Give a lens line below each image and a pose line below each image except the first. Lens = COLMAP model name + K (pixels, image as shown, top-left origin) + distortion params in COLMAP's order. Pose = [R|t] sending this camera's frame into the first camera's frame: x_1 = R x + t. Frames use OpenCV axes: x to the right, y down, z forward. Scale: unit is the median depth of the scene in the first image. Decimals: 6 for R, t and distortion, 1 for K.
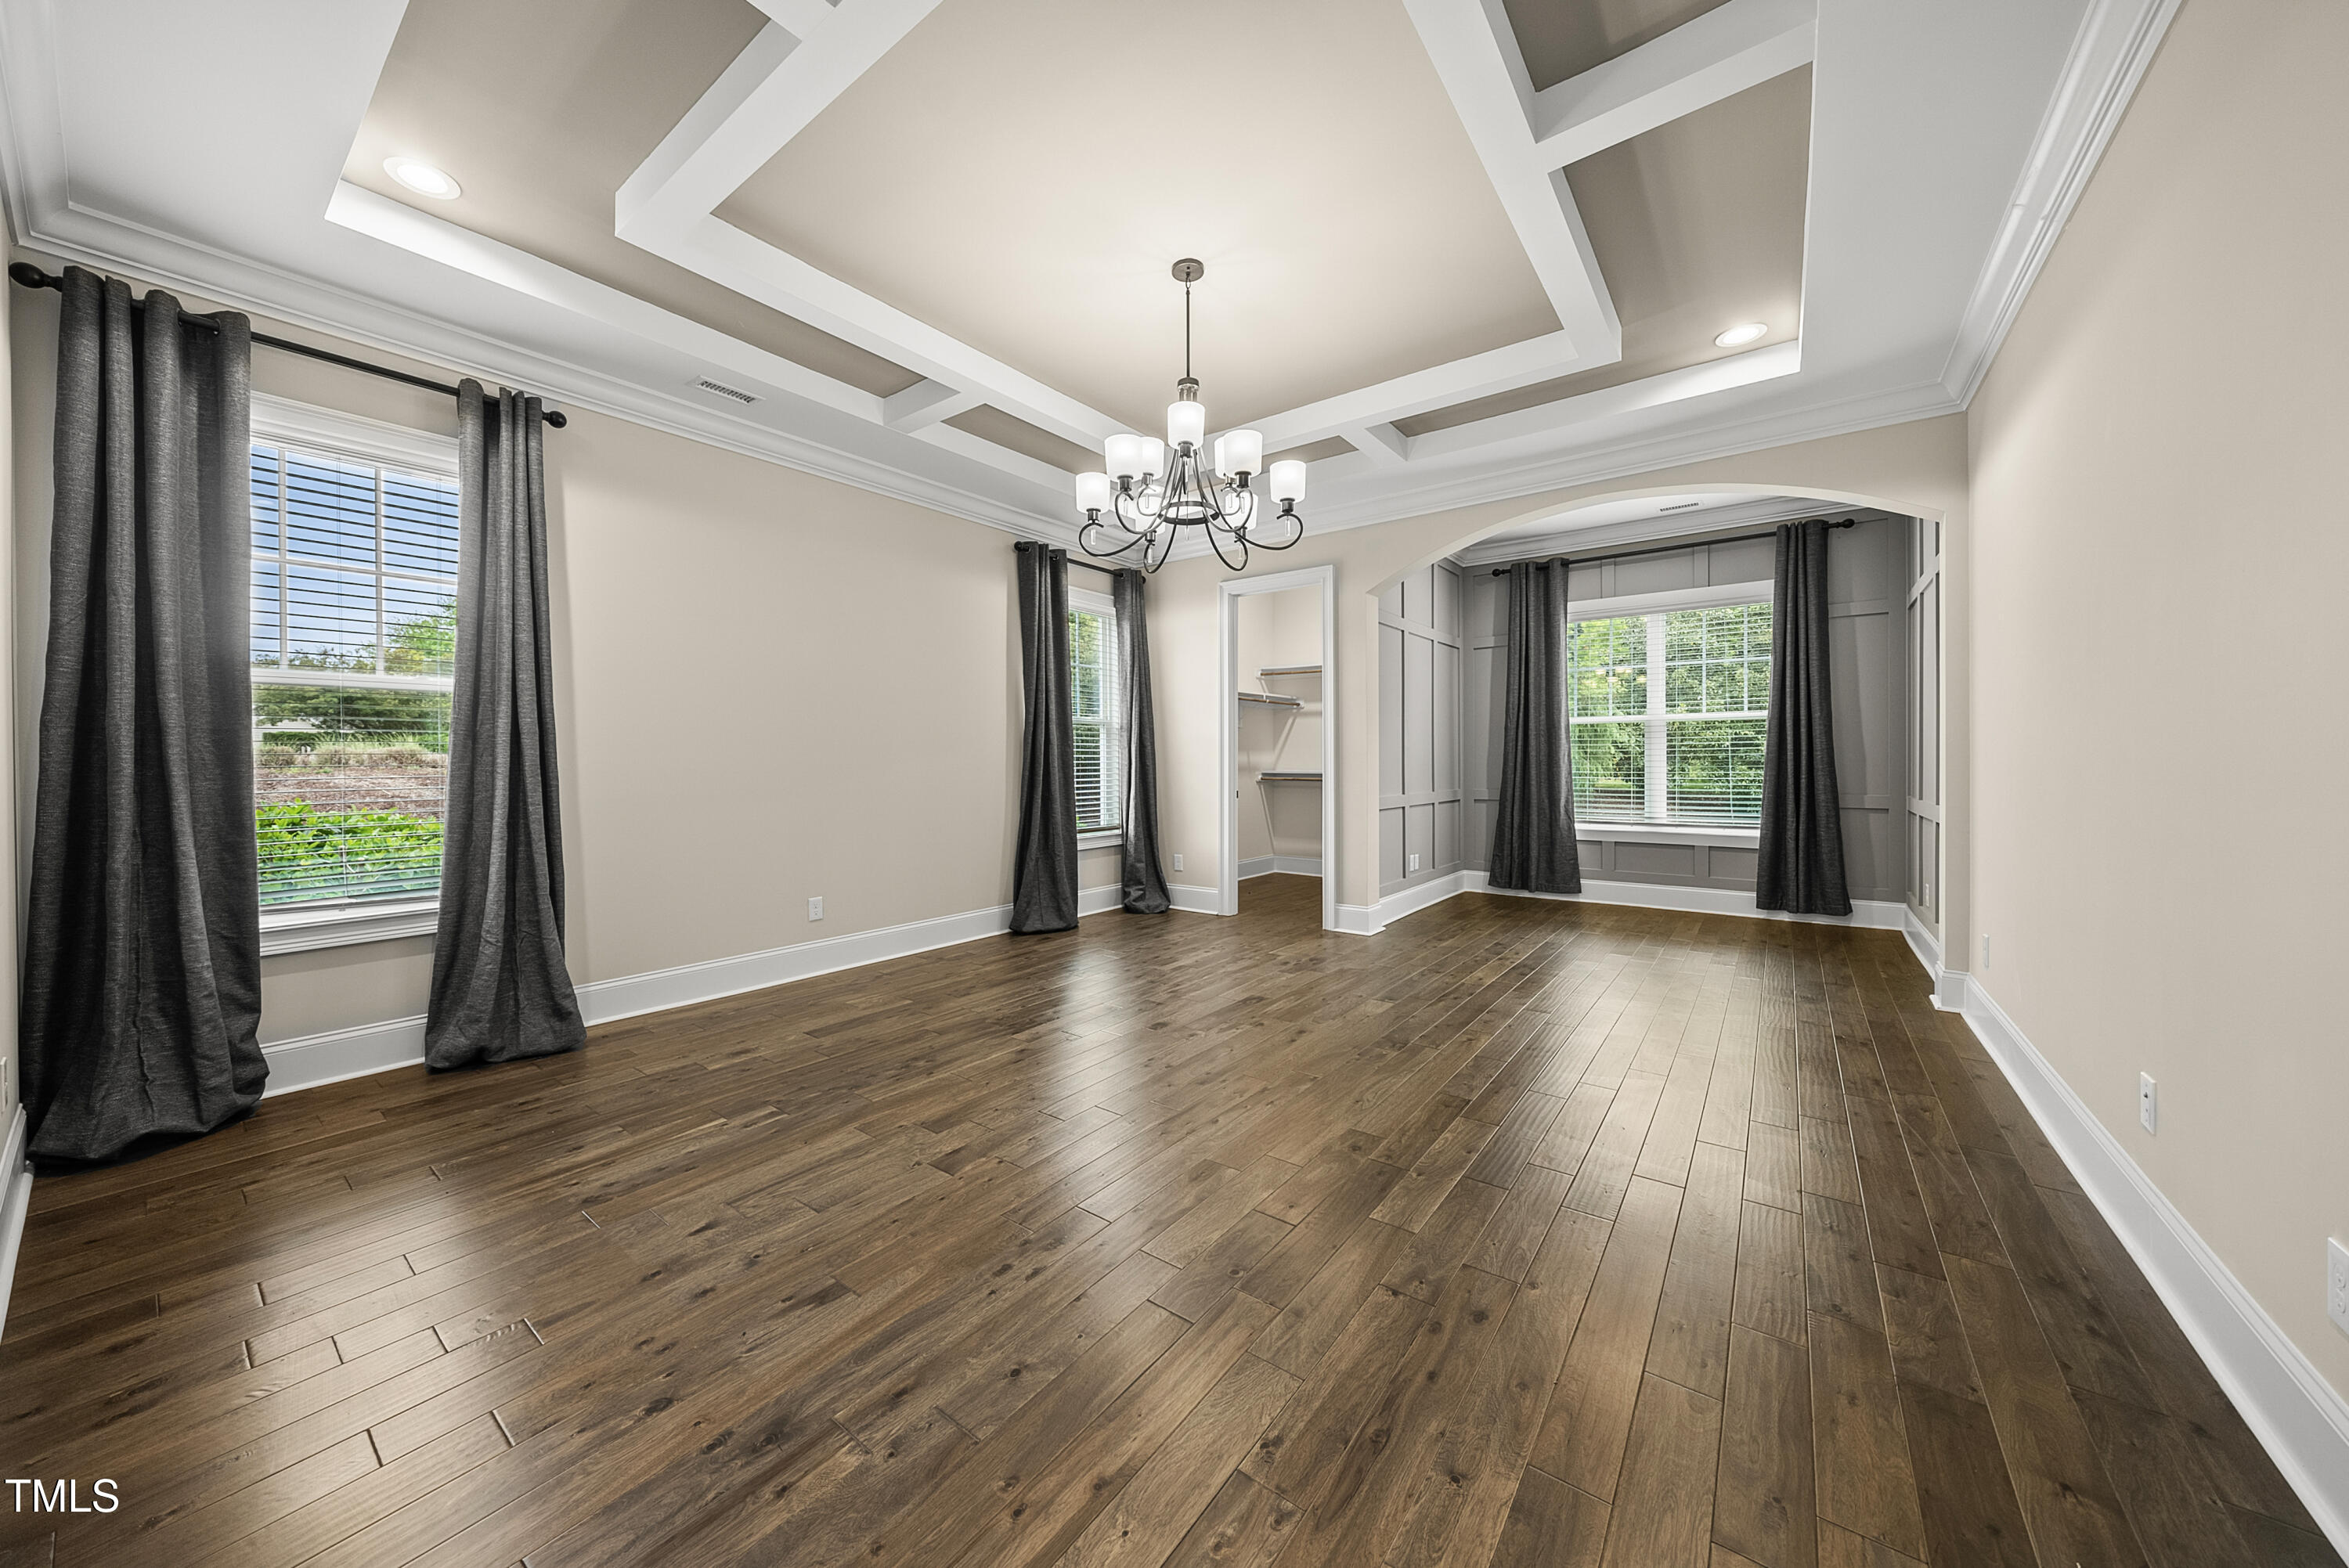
lens RADIAL K [[804.9, 0, 1150.6], [0, 804.9, 774.5], [0, 0, 1]] dist [-0.004860, -0.000098]
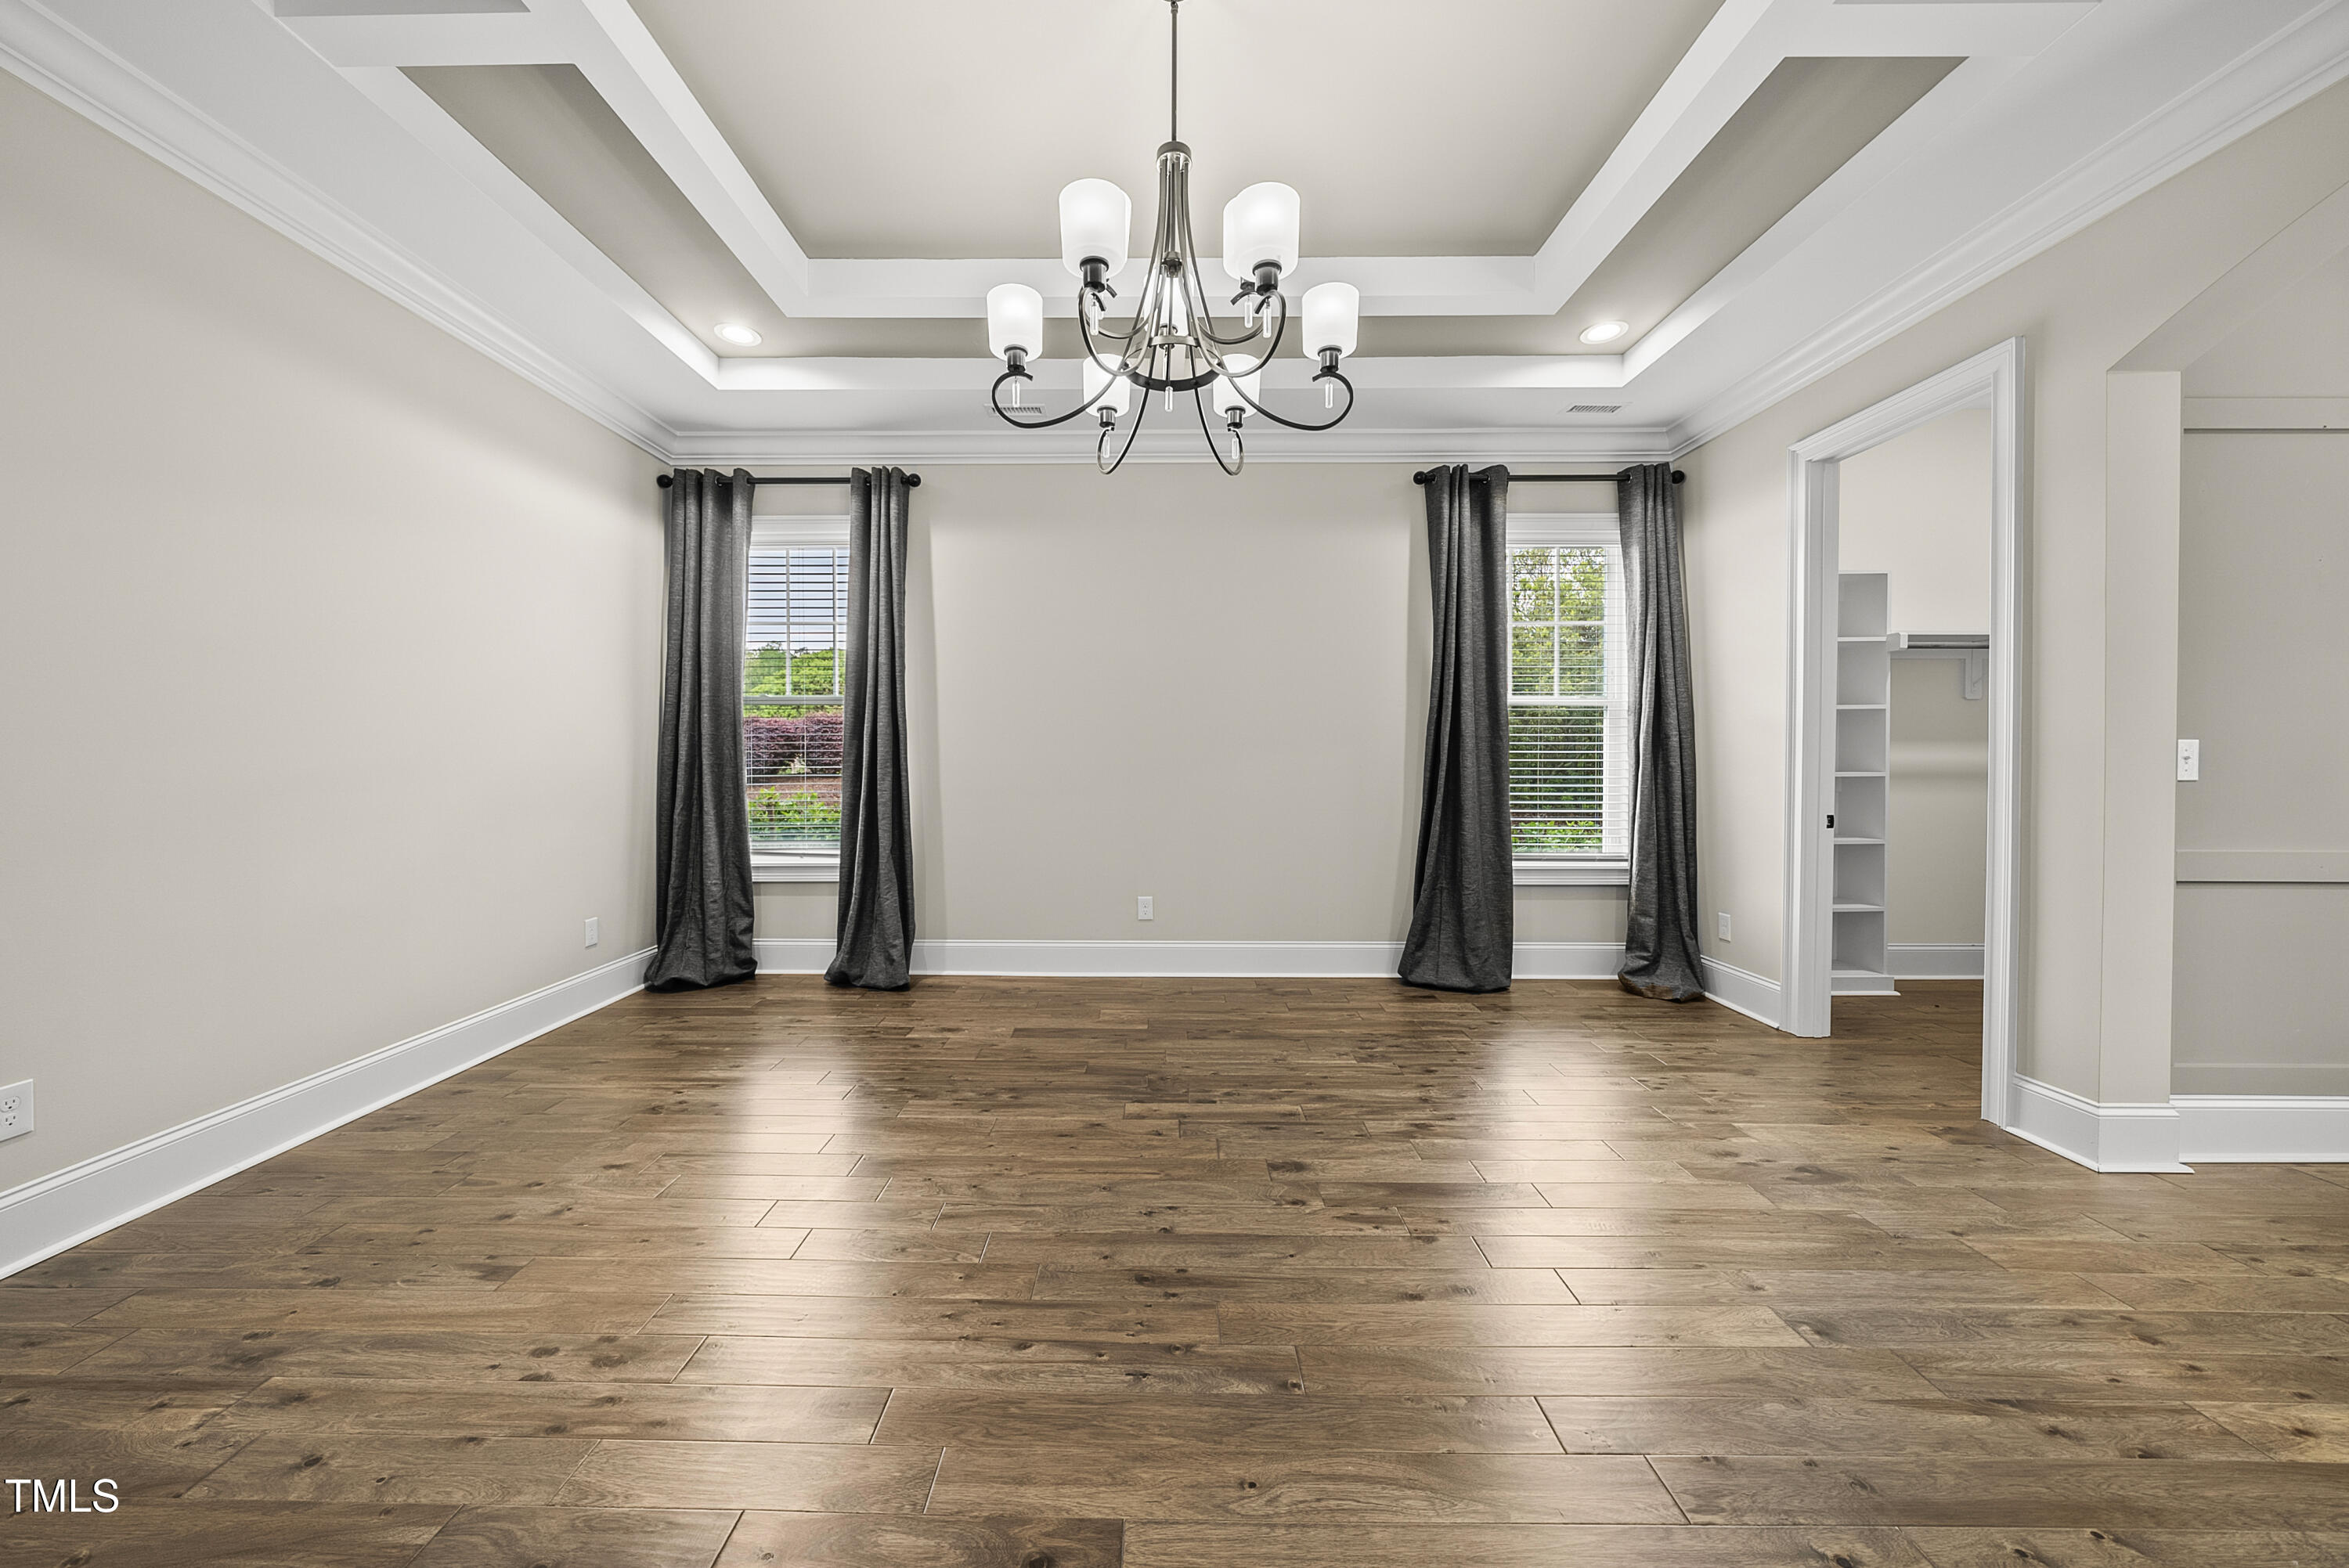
lens RADIAL K [[804.9, 0, 1150.6], [0, 804.9, 774.5], [0, 0, 1]] dist [-0.004860, -0.000098]
pose [[0.606878, 0.021951, -0.794491, 0.460606], [-0.017997, 0.999742, 0.013875, -0.012080], [0.794591, 0.005879, 0.607117, 0.522879]]
